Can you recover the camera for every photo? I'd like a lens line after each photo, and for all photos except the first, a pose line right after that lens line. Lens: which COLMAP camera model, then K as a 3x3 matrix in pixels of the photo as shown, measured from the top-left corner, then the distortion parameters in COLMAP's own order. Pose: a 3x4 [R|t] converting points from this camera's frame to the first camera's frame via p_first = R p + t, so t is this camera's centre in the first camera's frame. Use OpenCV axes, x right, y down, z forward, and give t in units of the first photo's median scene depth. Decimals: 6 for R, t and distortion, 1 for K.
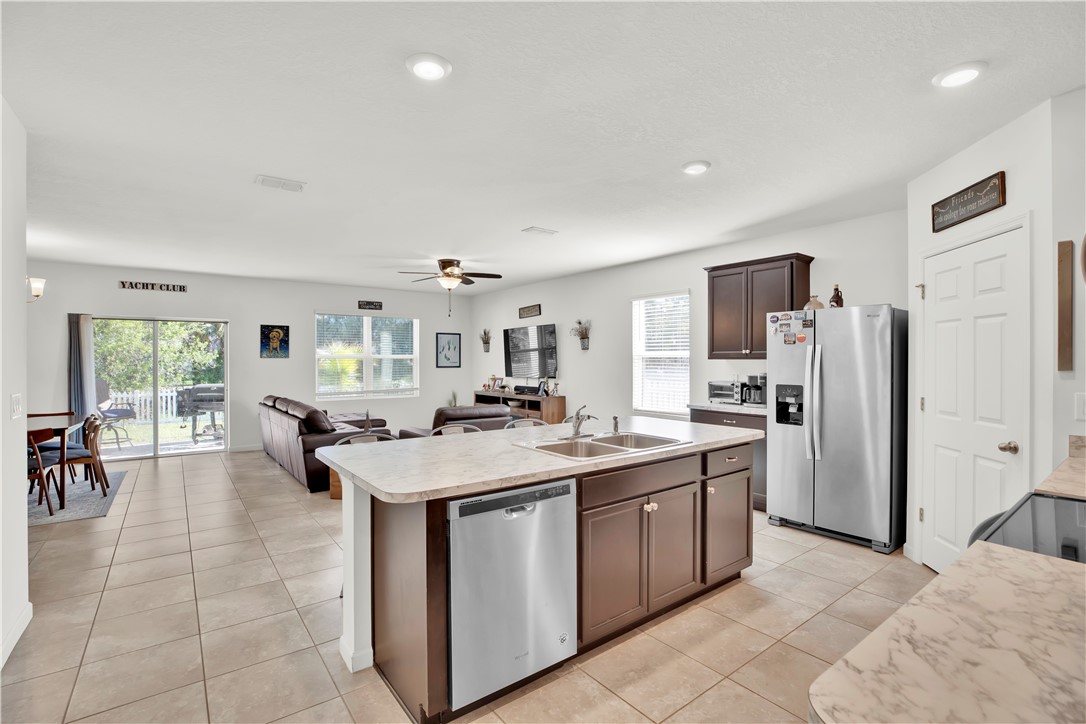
lens RADIAL K [[499.6, 0, 543.8], [0, 499.6, 359.9], [0, 0, 1]] dist [-0.044878, 0.014096]
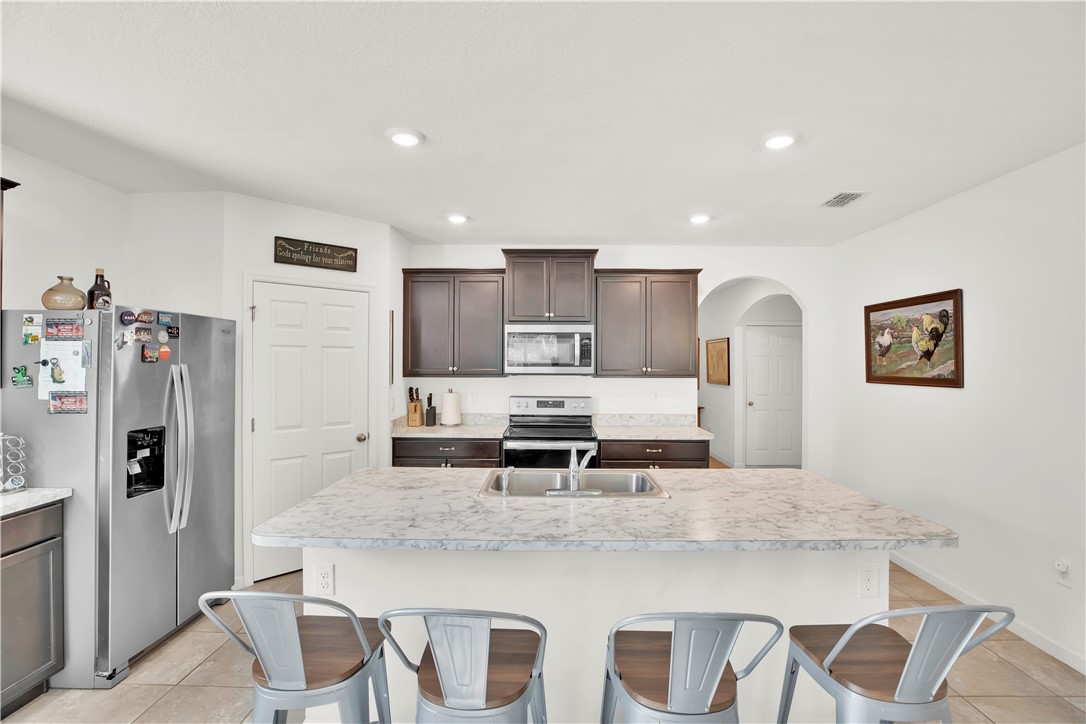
lens RADIAL K [[499.6, 0, 543.7], [0, 499.6, 361.5], [0, 0, 1]] dist [-0.044878, 0.014096]
pose [[-0.788293, -0.000013, 0.615300, -0.139327], [-0.001321, 0.999998, -0.001671, -0.016882], [-0.615299, -0.002130, -0.788291, 0.617973]]
